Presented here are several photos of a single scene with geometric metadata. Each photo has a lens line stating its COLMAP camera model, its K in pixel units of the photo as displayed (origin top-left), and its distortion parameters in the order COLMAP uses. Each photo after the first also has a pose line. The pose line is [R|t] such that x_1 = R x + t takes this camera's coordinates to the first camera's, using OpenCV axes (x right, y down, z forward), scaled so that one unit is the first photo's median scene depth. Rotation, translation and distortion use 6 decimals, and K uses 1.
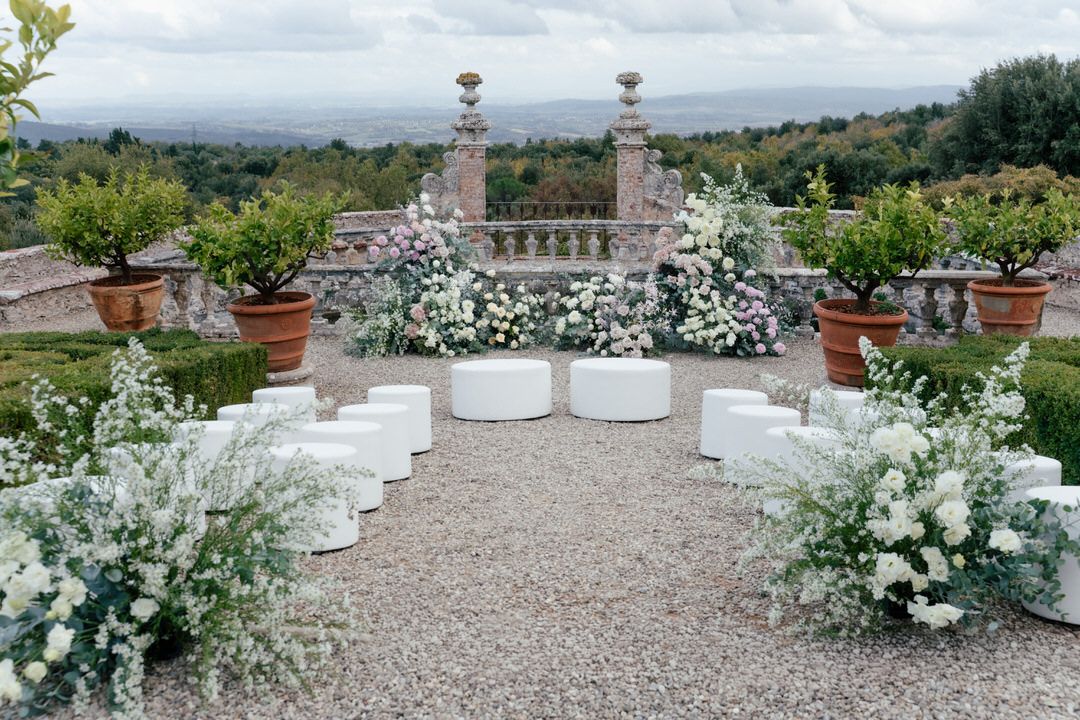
lens RADIAL K [[1180.9, 0, 543.3], [0, 1180.9, 362.9], [0, 0, 1]] dist [-0.011541, 0.000000]
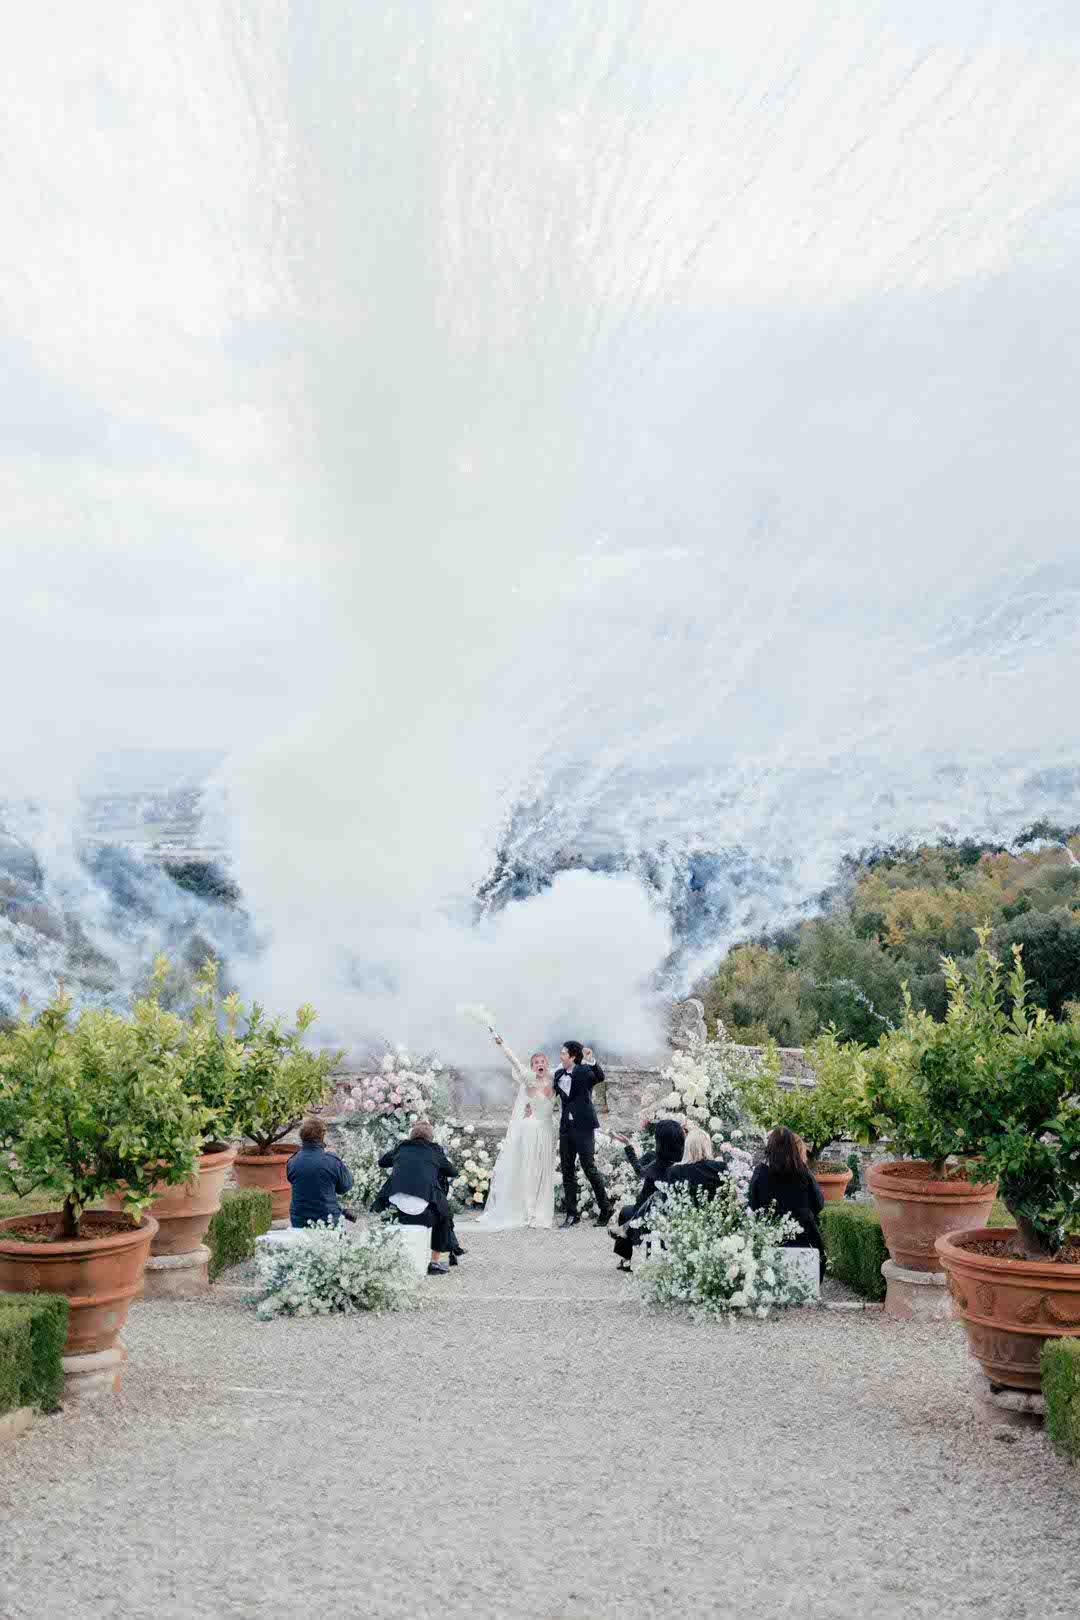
lens RADIAL K [[2460.6, 0, 537.4], [0, 2460.6, 807.7], [0, 0, 1]] dist [0.058086, 0.000000]
pose [[0.999850, 0.017323, -0.000453, 0.006637], [-0.017057, 0.979267, -0.201855, 0.071898], [-0.003053, 0.201832, 0.979415, -1.020839]]
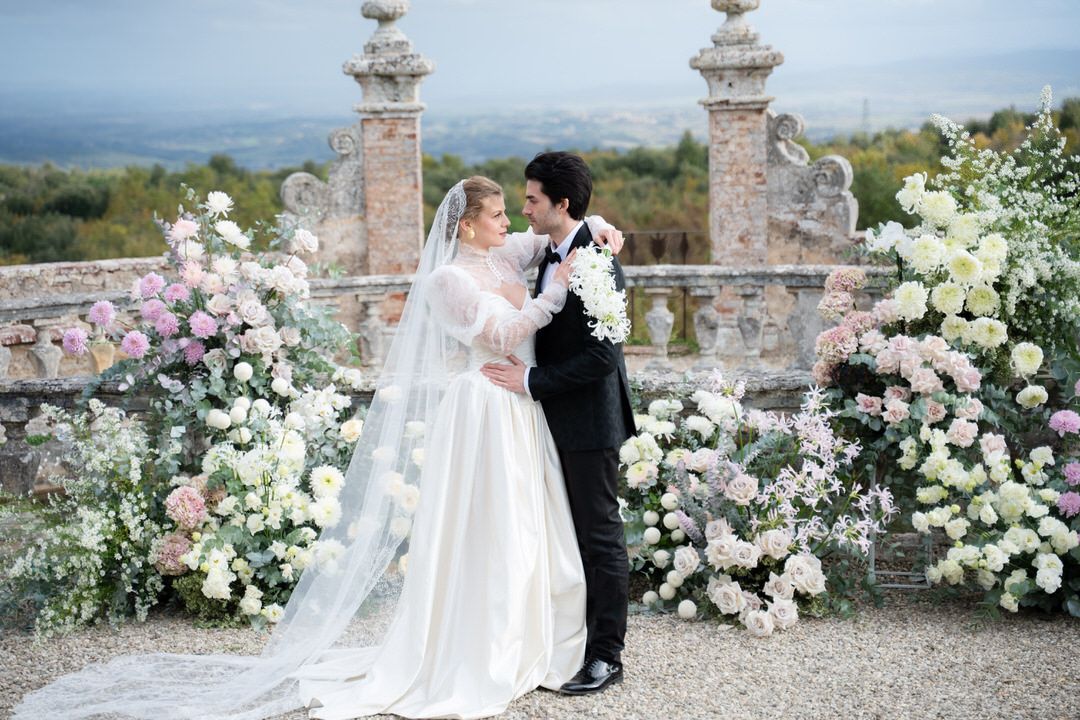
lens RADIAL K [[1995.2, 0, 535.8], [0, 1995.2, 357.5], [0, 0, 1]] dist [0.151595, 0.000000]
pose [[0.999637, -0.015194, -0.022253, 0.018343], [0.013188, 0.996062, -0.087672, -0.031383], [0.023497, 0.087346, 0.995901, 0.366893]]
